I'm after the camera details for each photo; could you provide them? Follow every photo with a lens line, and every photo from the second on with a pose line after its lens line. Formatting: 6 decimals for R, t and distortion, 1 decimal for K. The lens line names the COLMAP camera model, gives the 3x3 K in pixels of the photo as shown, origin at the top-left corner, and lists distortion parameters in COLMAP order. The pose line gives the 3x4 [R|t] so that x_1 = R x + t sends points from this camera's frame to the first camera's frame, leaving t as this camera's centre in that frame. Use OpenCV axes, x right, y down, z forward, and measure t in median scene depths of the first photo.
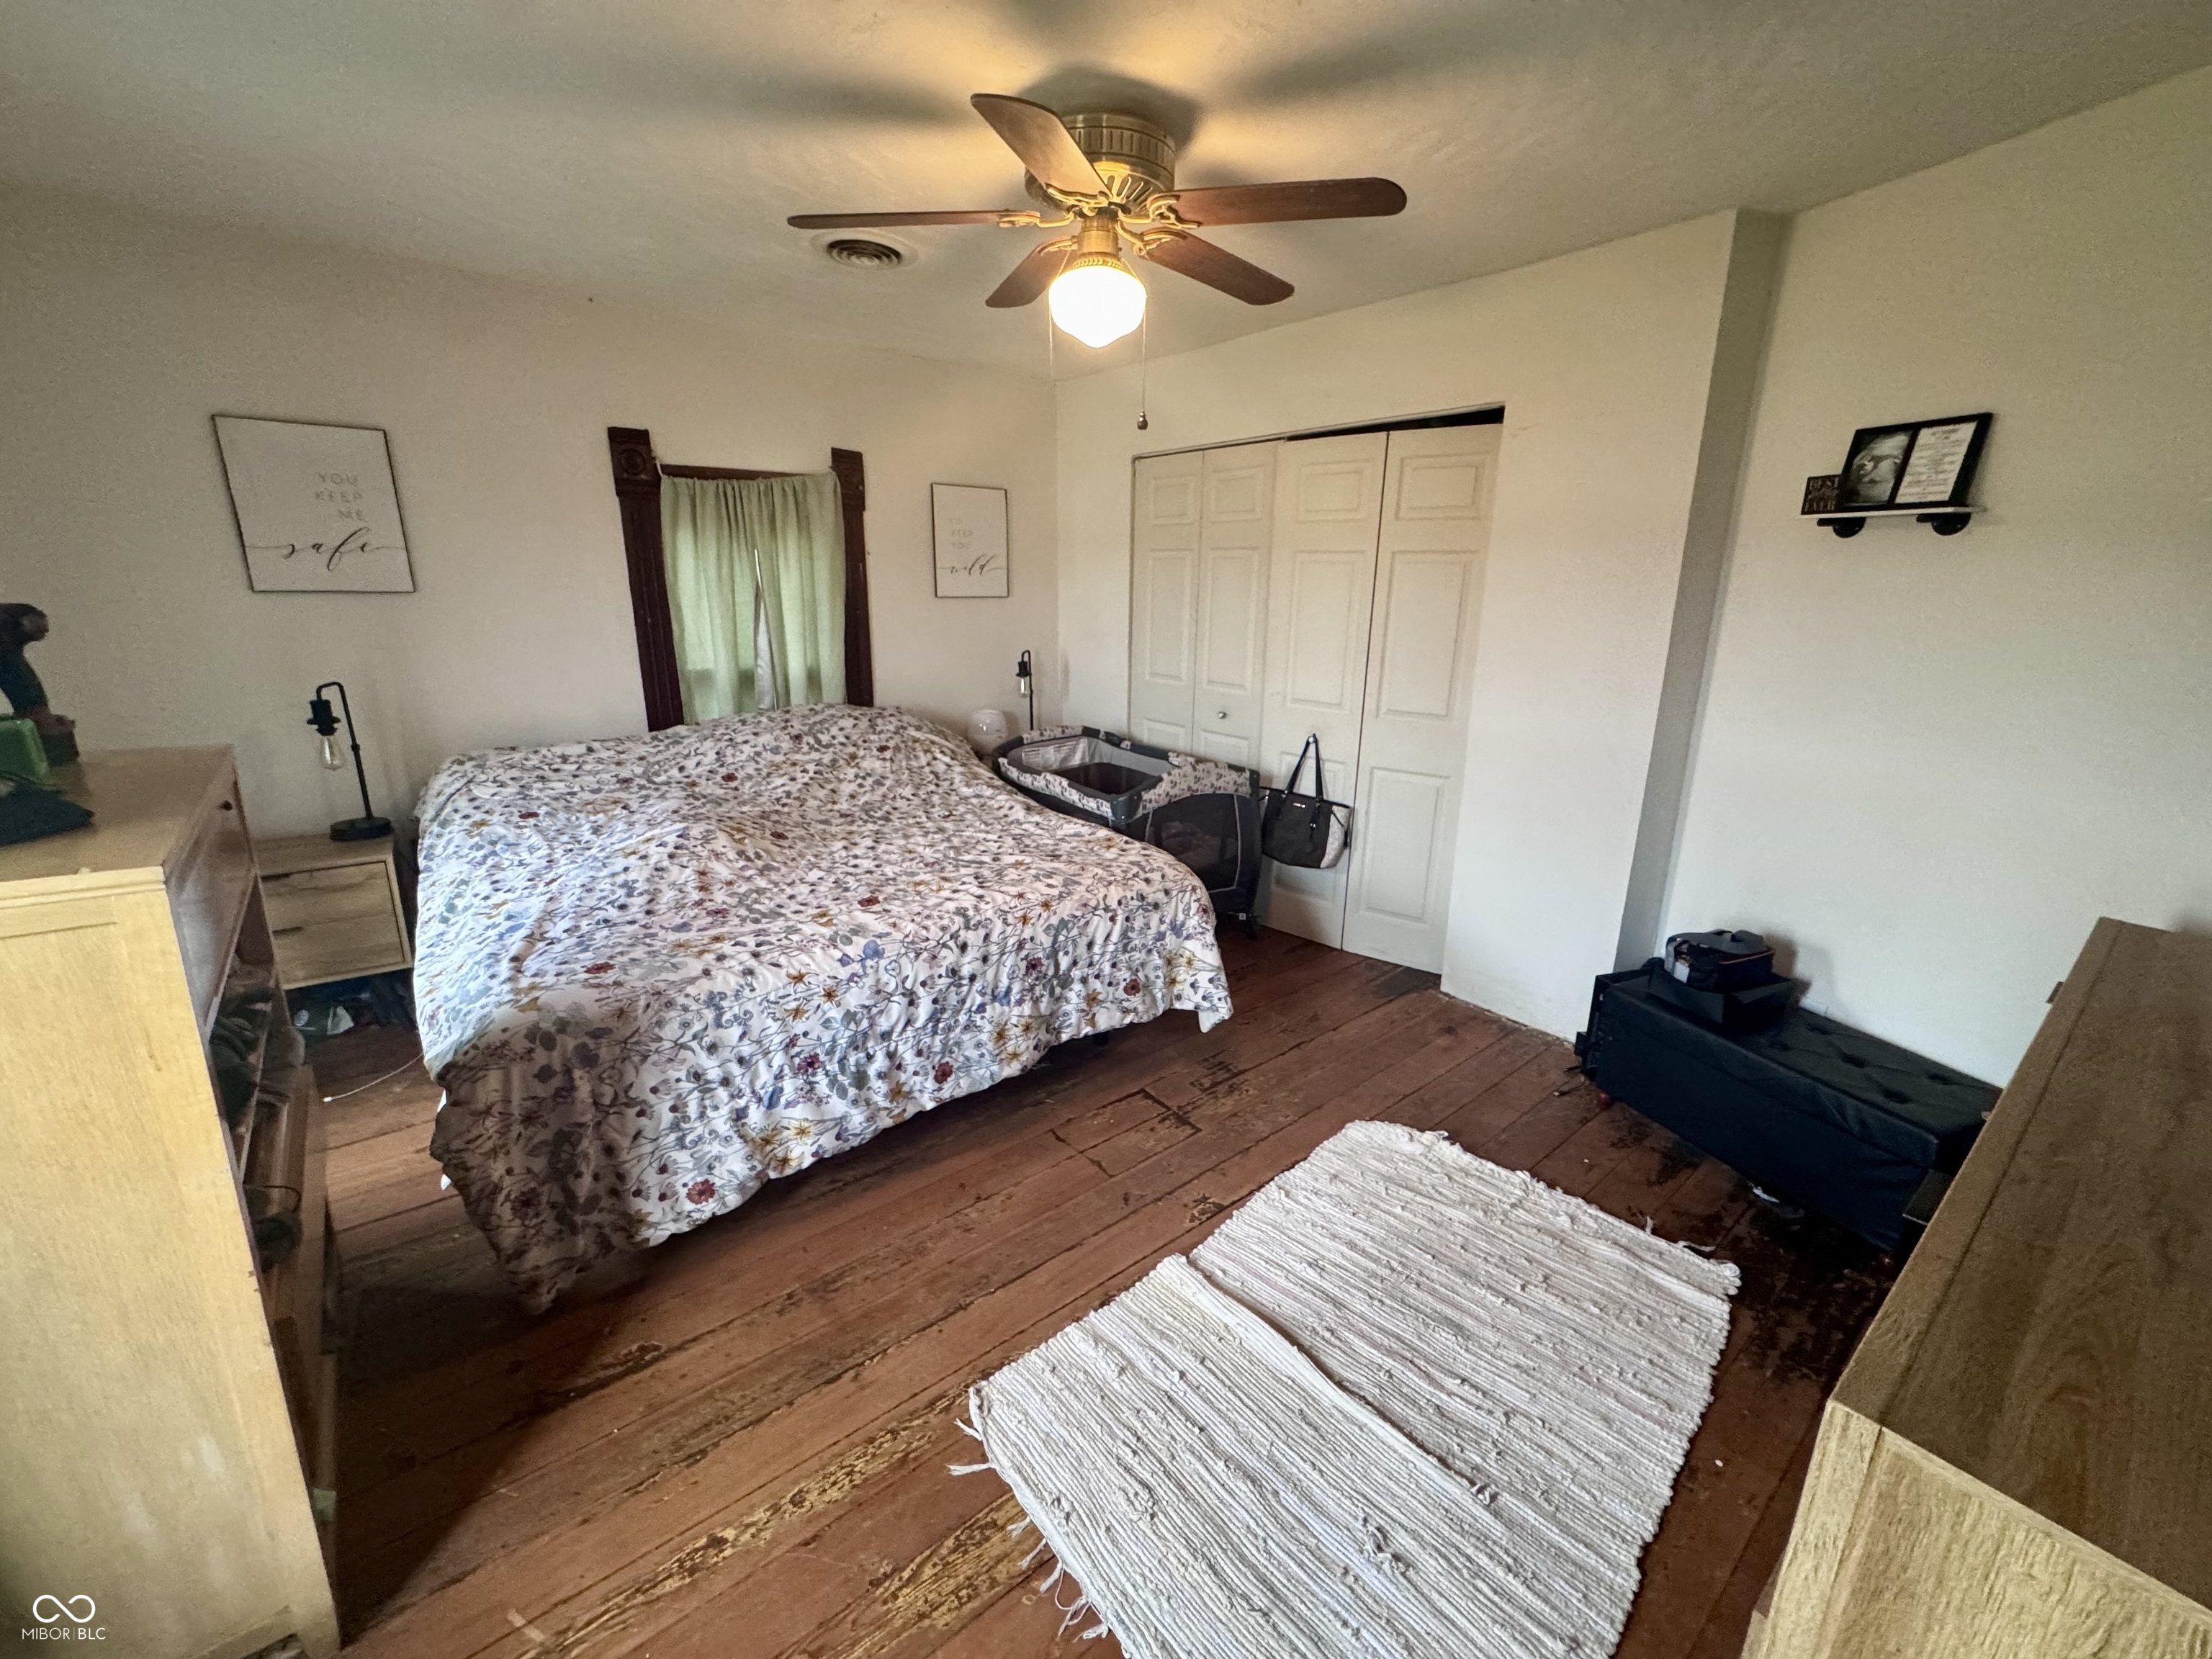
lens RADIAL K [[886.6, 0, 1106.3], [0, 886.6, 827.7], [0, 0, 1]] dist [-0.004128, -0.000232]
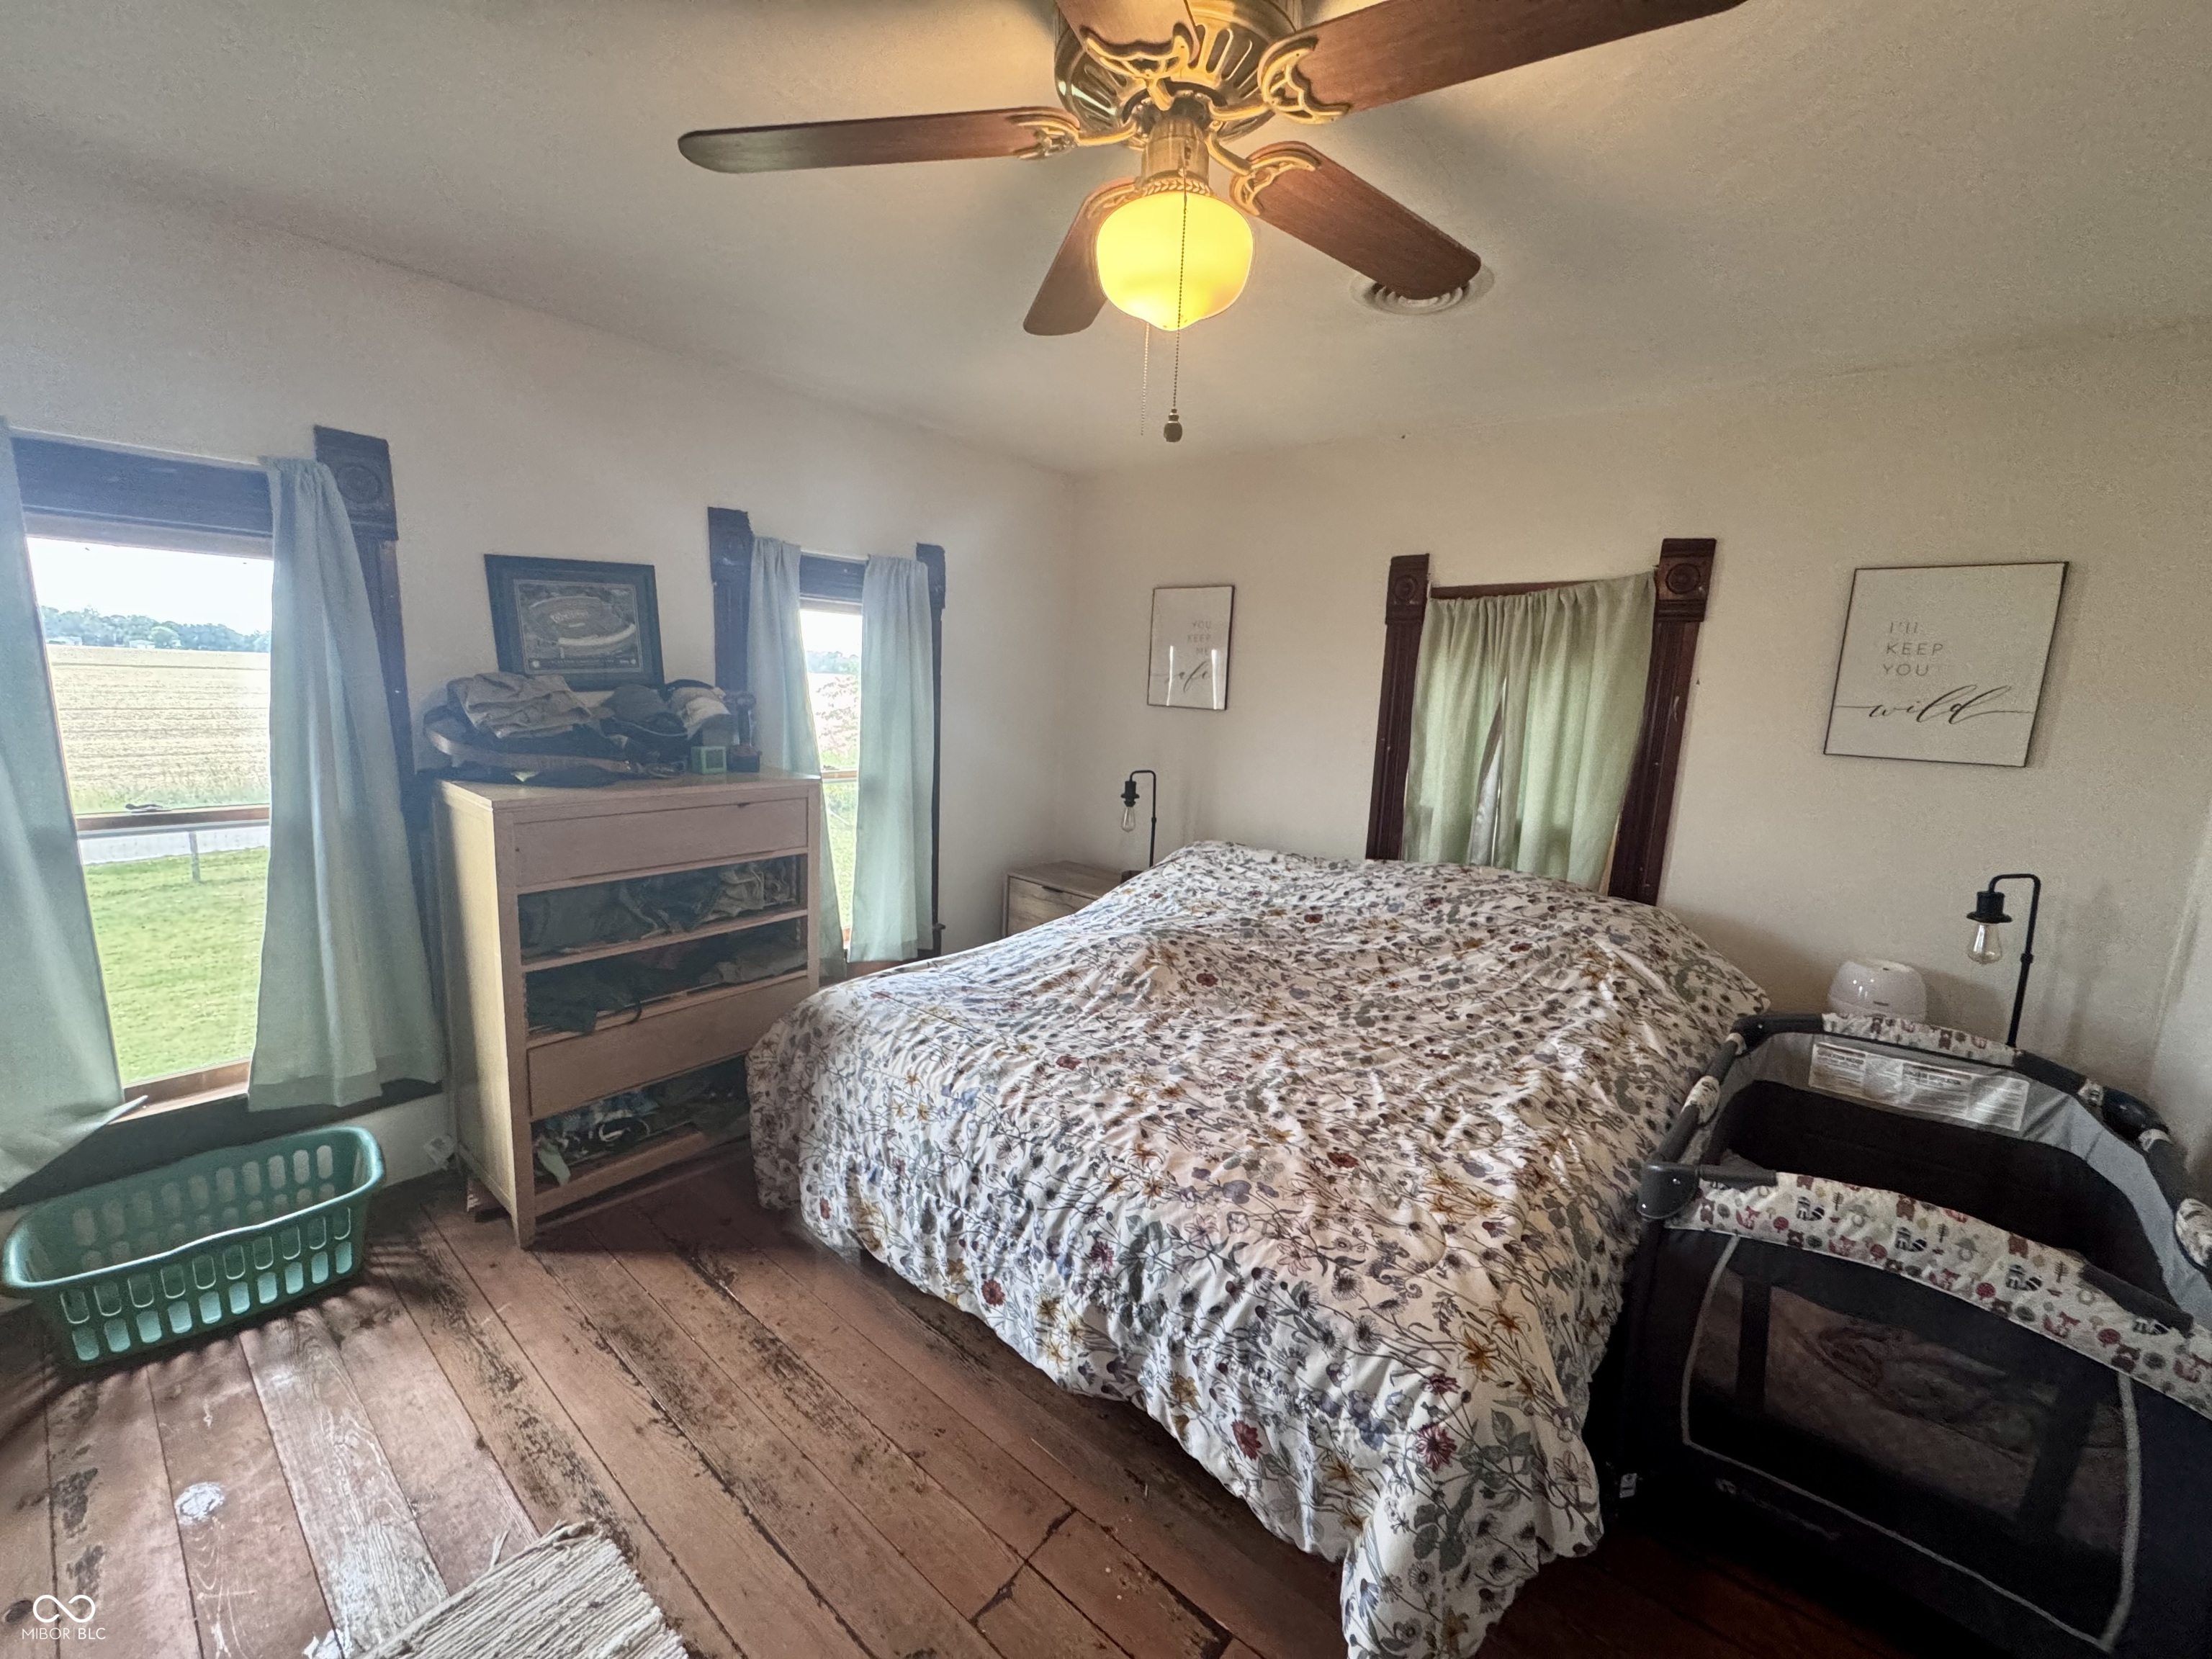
lens RADIAL K [[886.6, 0, 1110.6], [0, 886.6, 830.0], [0, 0, 1]] dist [-0.004128, -0.000232]
pose [[0.203665, 0.155732, -0.966575, 0.483331], [-0.302795, 0.948884, 0.089081, -0.197841], [0.931040, 0.274531, 0.240409, 0.701663]]
